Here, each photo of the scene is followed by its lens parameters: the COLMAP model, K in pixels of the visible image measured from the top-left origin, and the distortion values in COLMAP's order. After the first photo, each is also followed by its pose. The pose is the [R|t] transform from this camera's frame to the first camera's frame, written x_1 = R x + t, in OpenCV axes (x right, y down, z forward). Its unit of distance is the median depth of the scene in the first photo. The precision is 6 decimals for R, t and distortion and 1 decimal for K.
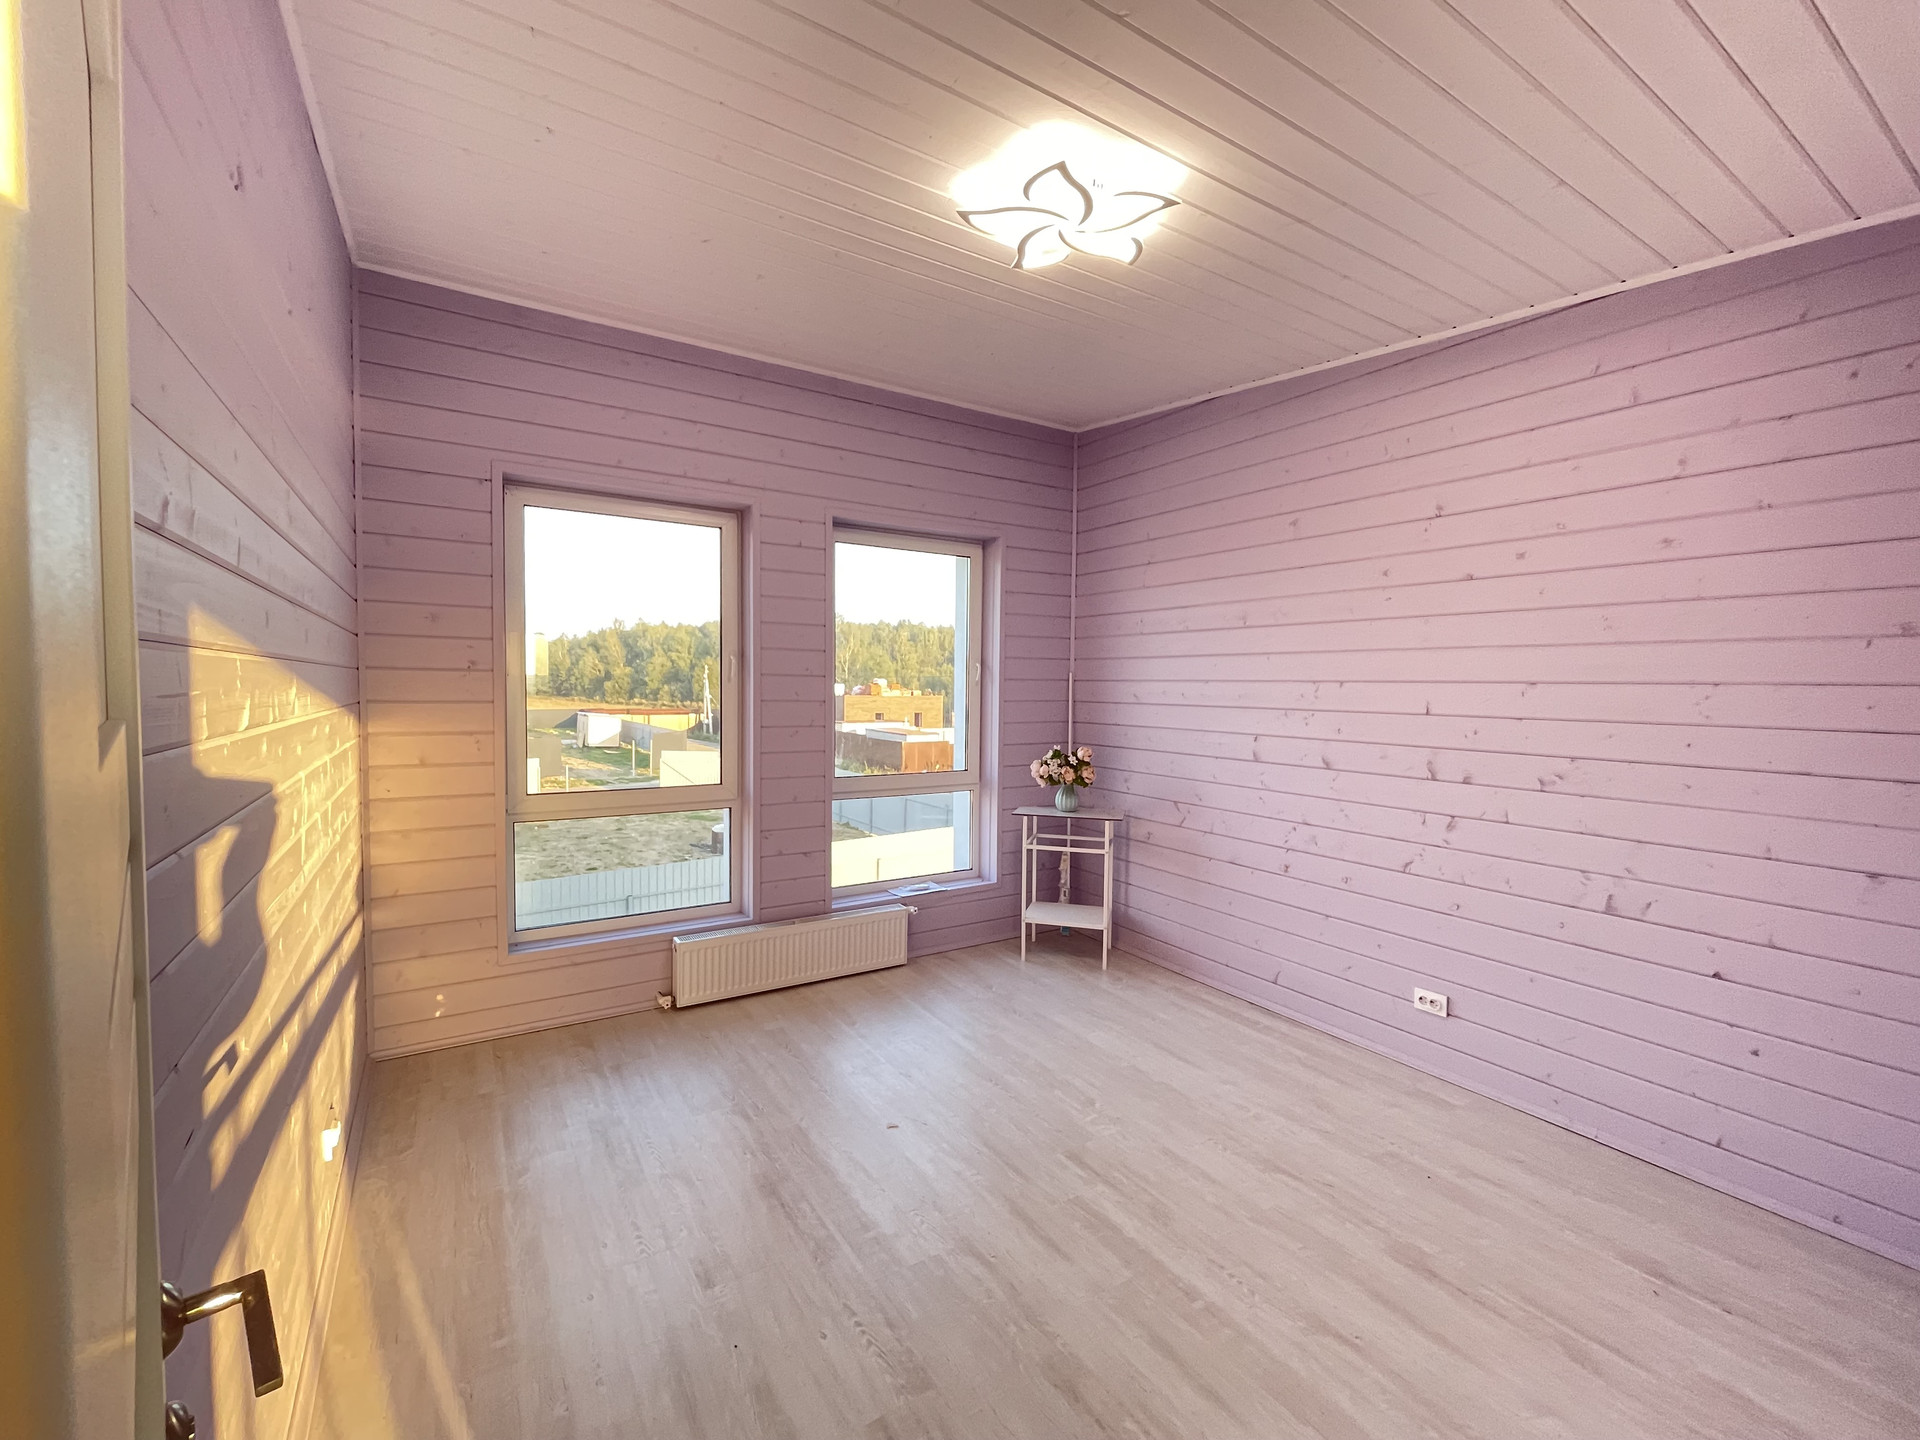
lens RADIAL K [[780.3, 0, 953.4], [0, 780.3, 723.1], [0, 0, 1]] dist [0.000136, -0.000343]
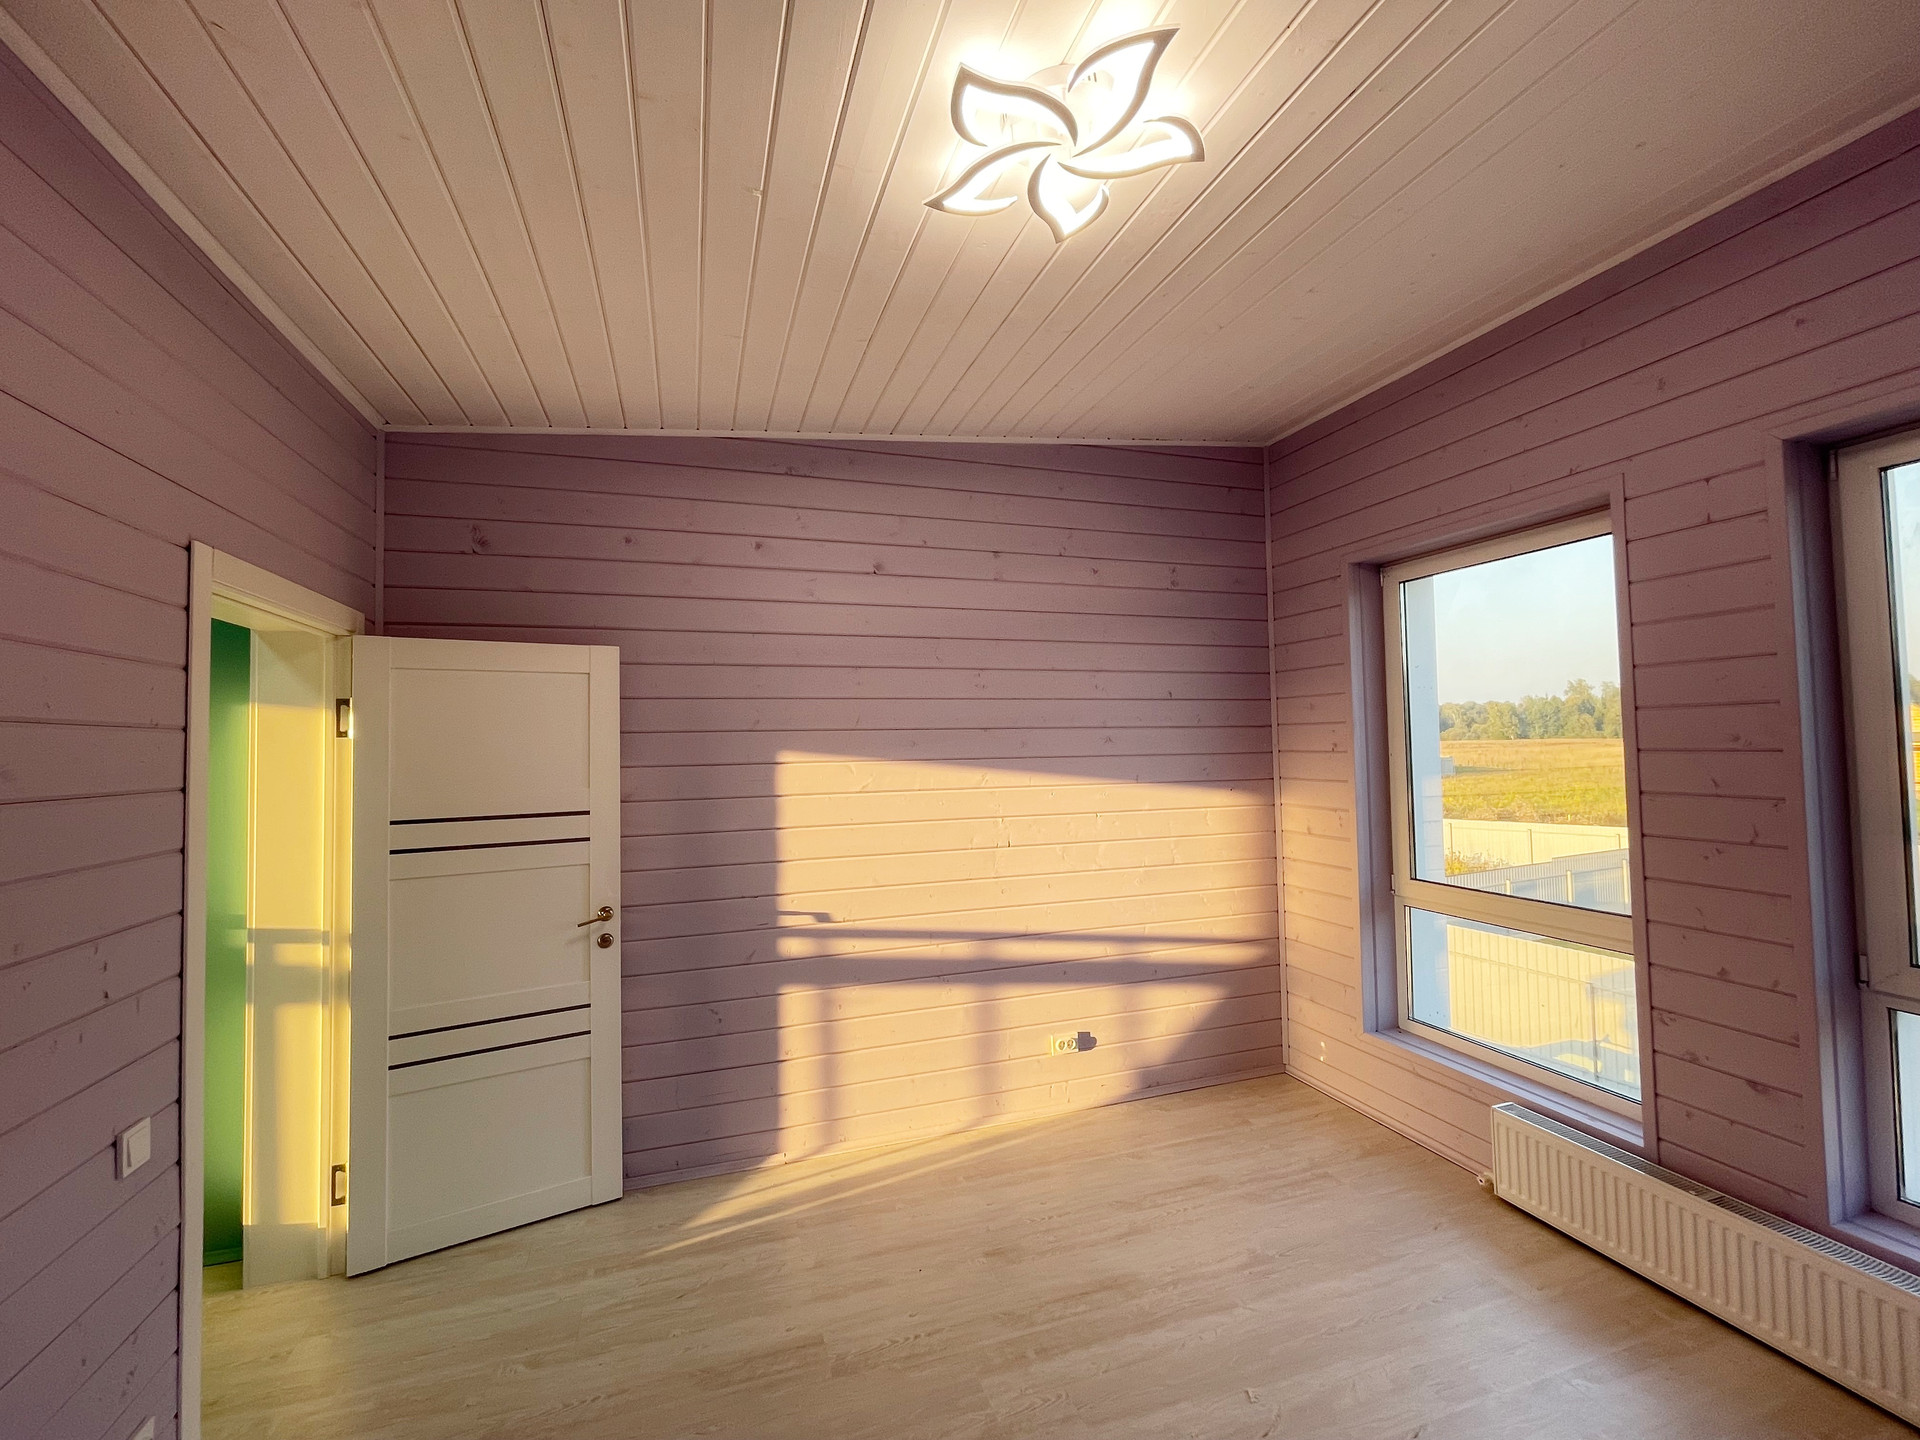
lens RADIAL K [[780.3, 0, 953.4], [0, 780.3, 723.1], [0, 0, 1]] dist [0.000136, -0.000343]
pose [[-0.217642, -0.048615, -0.974817, 0.570376], [-0.041431, 0.998319, -0.040537, -0.041367], [0.975149, 0.031566, -0.219290, 0.713611]]
